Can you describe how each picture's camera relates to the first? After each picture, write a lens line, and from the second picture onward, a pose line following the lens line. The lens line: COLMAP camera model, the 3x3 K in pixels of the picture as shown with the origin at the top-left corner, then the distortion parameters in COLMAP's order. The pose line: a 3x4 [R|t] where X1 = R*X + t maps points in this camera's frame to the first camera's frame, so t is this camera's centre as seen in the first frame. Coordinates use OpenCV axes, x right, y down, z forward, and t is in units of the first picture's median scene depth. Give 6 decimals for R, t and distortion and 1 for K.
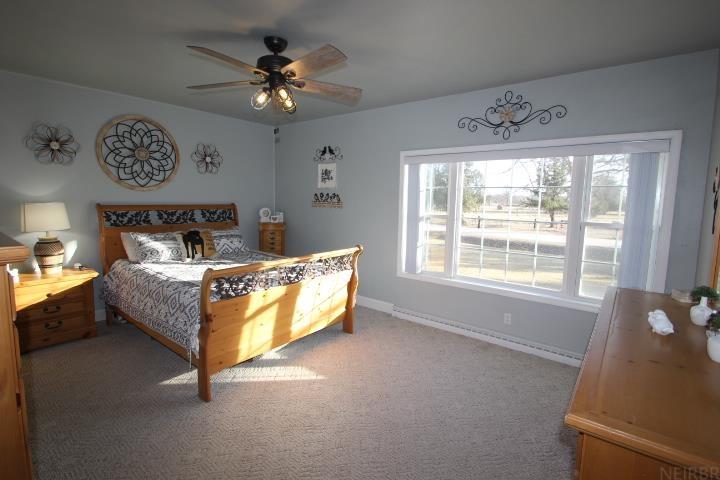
lens RADIAL K [[336.7, 0, 360.4], [0, 336.7, 238.8], [0, 0, 1]] dist [0.003789, -0.010842]
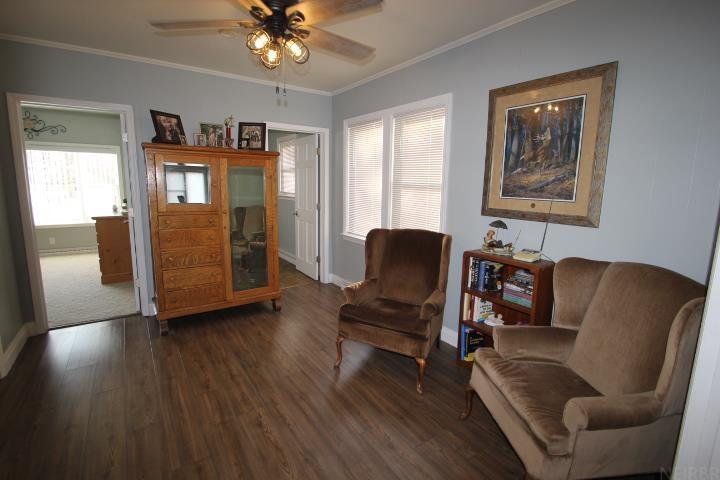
lens RADIAL K [[336.7, 0, 359.8], [0, 336.7, 238.1], [0, 0, 1]] dist [0.003789, -0.010842]
pose [[0.276681, -0.167211, 0.946302, -0.847339], [0.095578, 0.984651, 0.146042, 0.127386], [-0.956197, 0.050039, 0.288415, -1.146338]]
